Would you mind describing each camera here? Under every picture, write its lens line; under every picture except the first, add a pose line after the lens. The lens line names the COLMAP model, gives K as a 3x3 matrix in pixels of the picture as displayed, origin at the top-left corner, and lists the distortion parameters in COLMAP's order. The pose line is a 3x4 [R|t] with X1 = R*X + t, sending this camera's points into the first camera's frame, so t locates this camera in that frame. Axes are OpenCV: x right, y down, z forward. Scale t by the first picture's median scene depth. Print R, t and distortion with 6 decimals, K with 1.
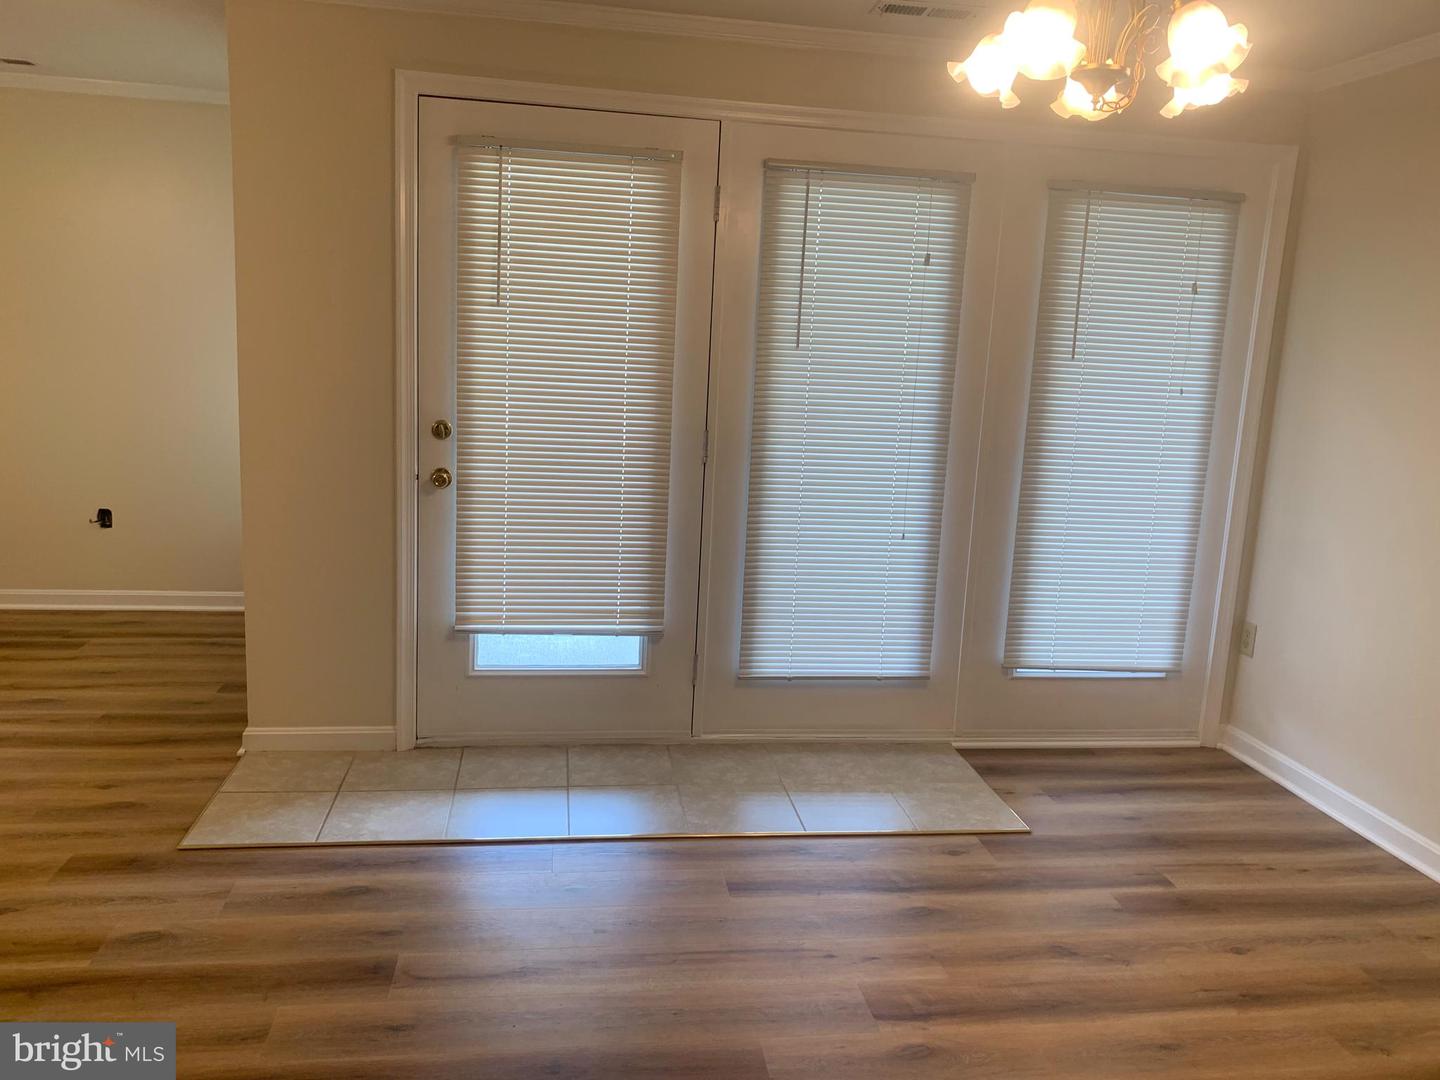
lens RADIAL K [[1095.4, 0, 719.3], [0, 1095.4, 529.0], [0, 0, 1]] dist [0.049762, -0.069906]
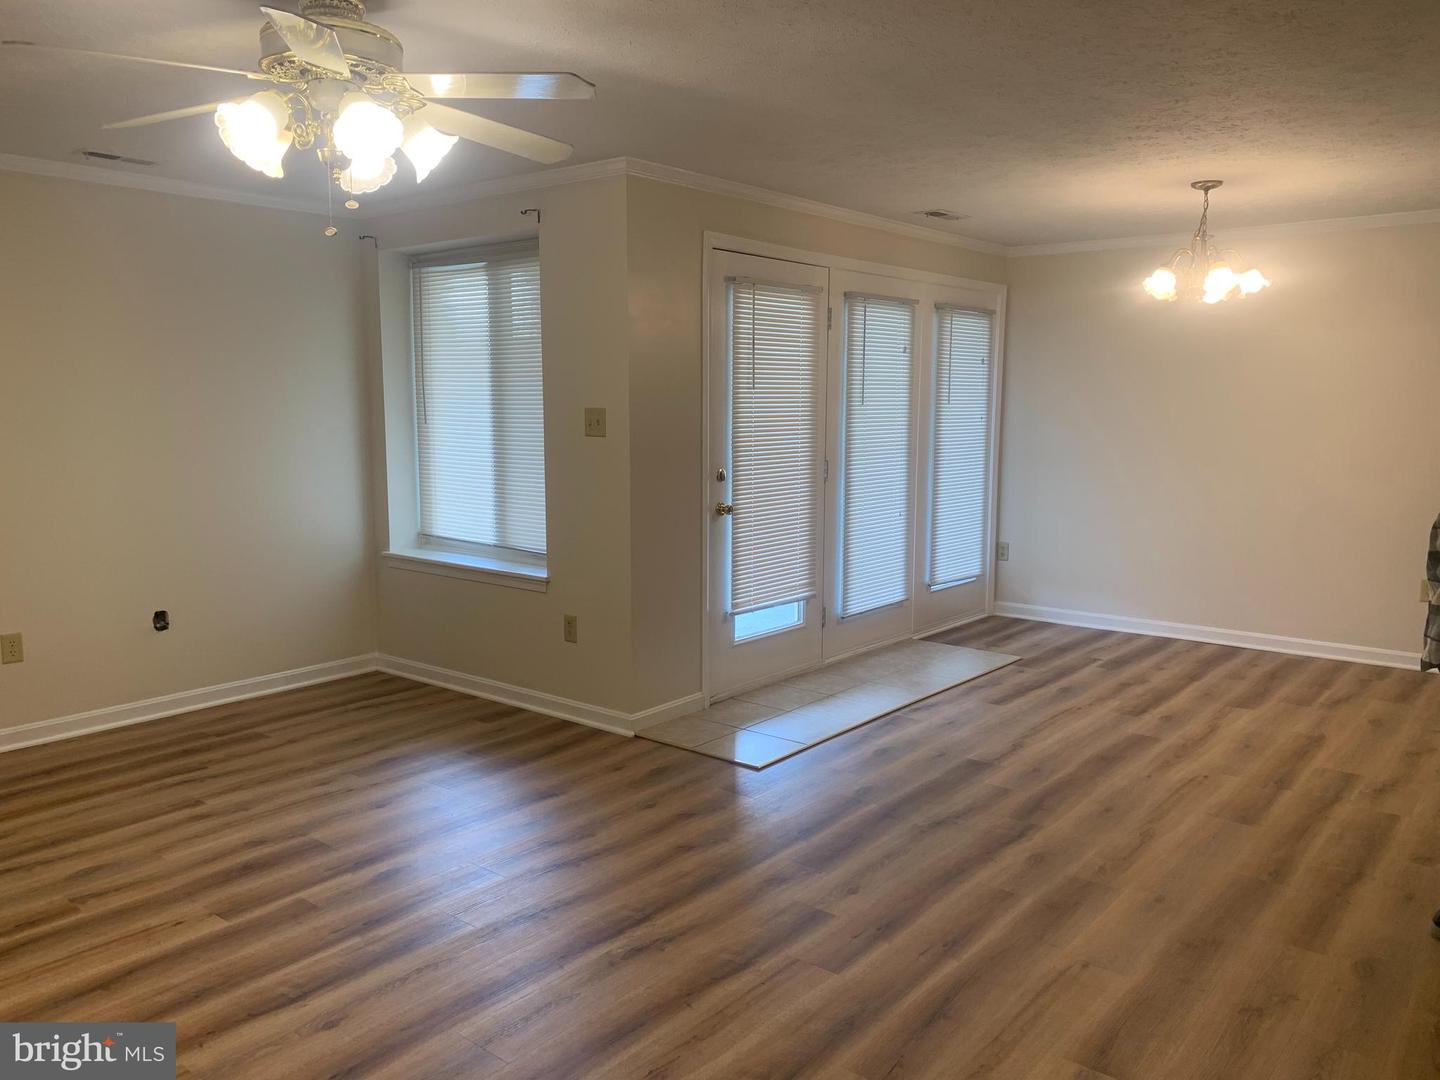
lens RADIAL K [[1095.4, 0, 719.3], [0, 1095.4, 529.0], [0, 0, 1]] dist [0.049762, -0.069906]
pose [[0.743960, -0.127850, 0.655880, -1.166133], [0.152517, 0.988106, 0.019612, -0.047887], [-0.650586, 0.085442, 0.754610, -0.069830]]
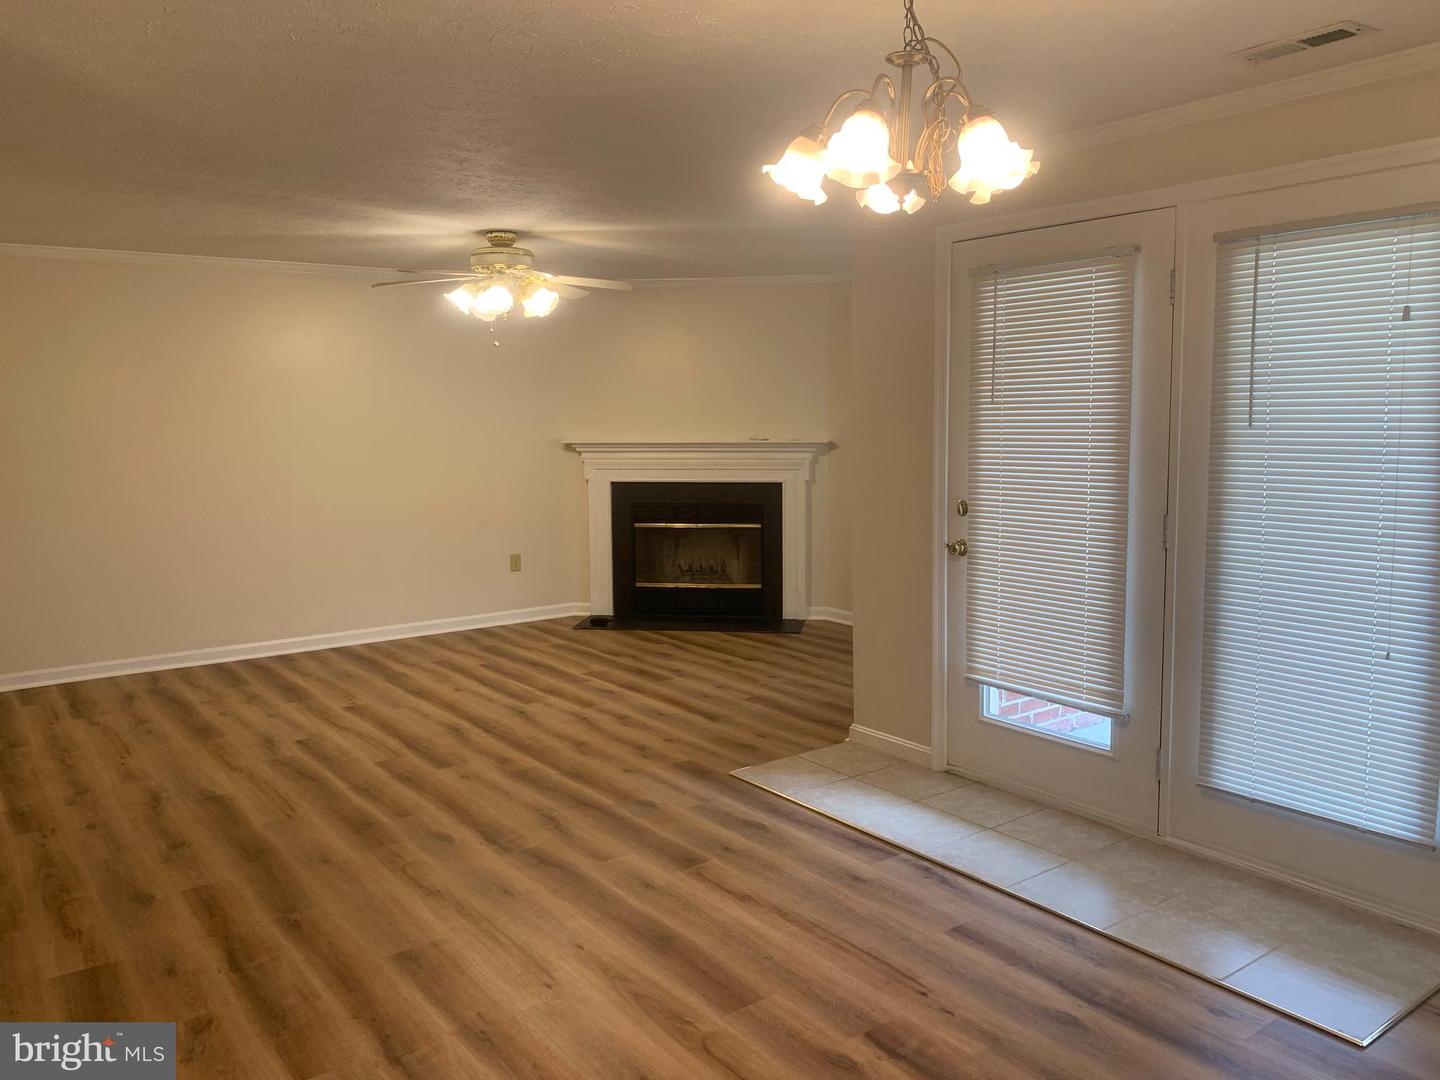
lens RADIAL K [[1095.4, 0, 719.3], [0, 1095.4, 529.0], [0, 0, 1]] dist [0.049762, -0.069906]
pose [[0.468432, 0.040375, -0.882577, 0.670020], [-0.118085, 0.992854, -0.017255, -0.014291], [0.875573, 0.112302, 0.469852, 0.194556]]
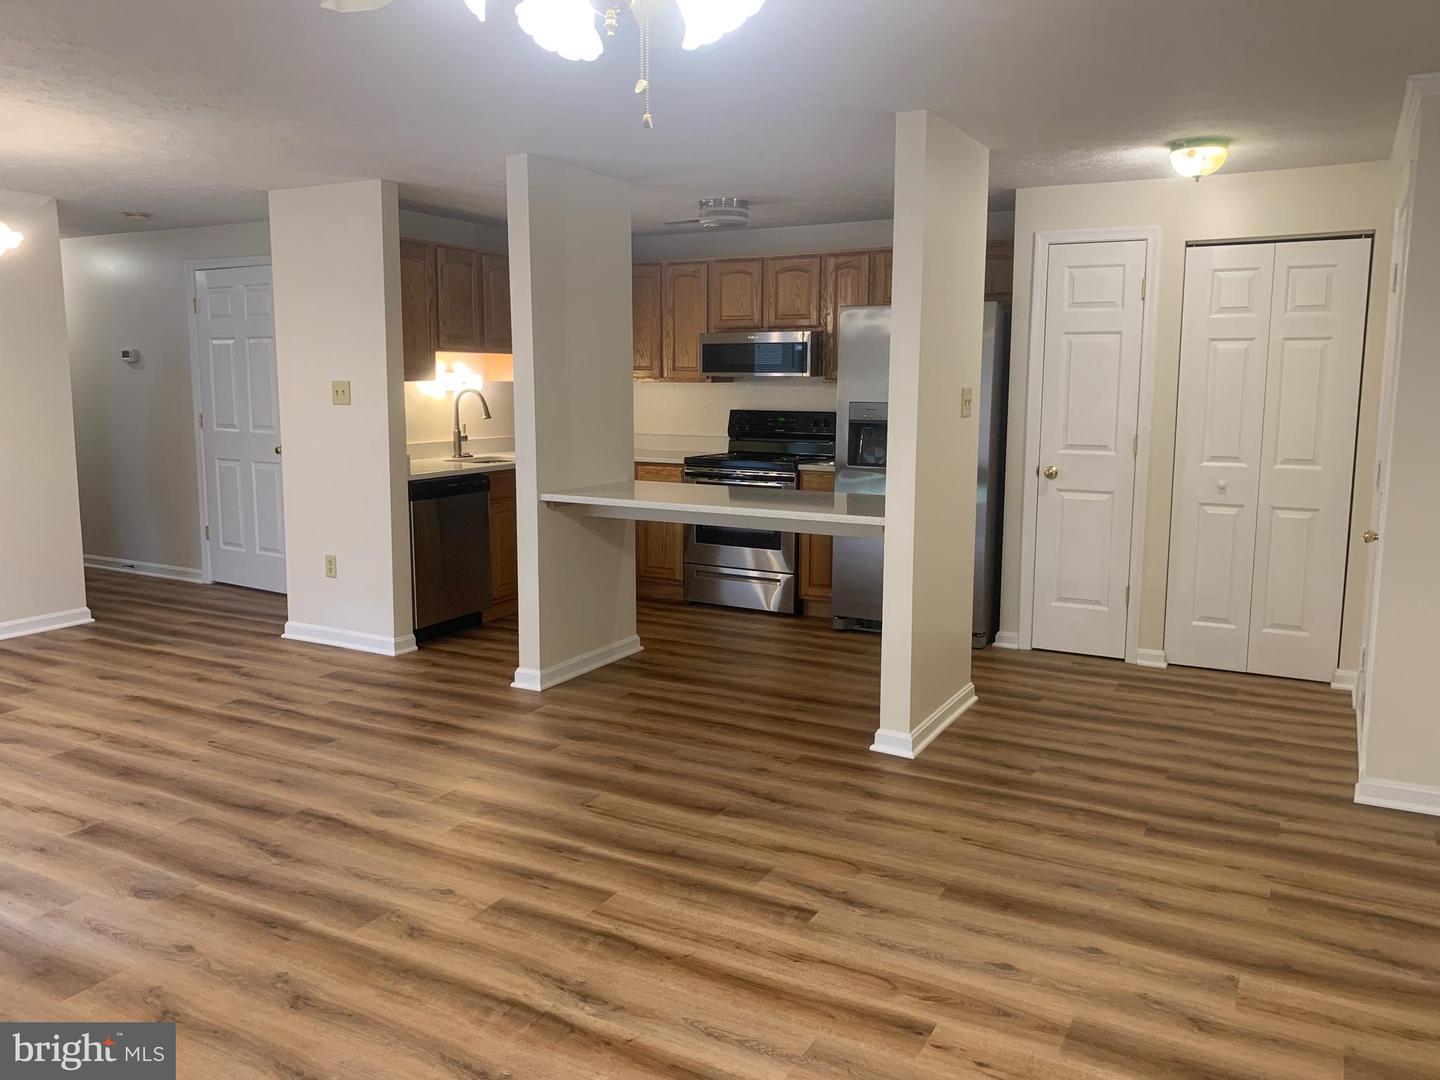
lens RADIAL K [[1095.4, 0, 719.3], [0, 1095.4, 529.0], [0, 0, 1]] dist [0.049762, -0.069906]
pose [[-0.794059, -0.137515, 0.592081, -1.174854], [0.061383, 0.950951, 0.303189, -0.238325], [-0.604733, 0.277094, -0.746671, 0.987162]]
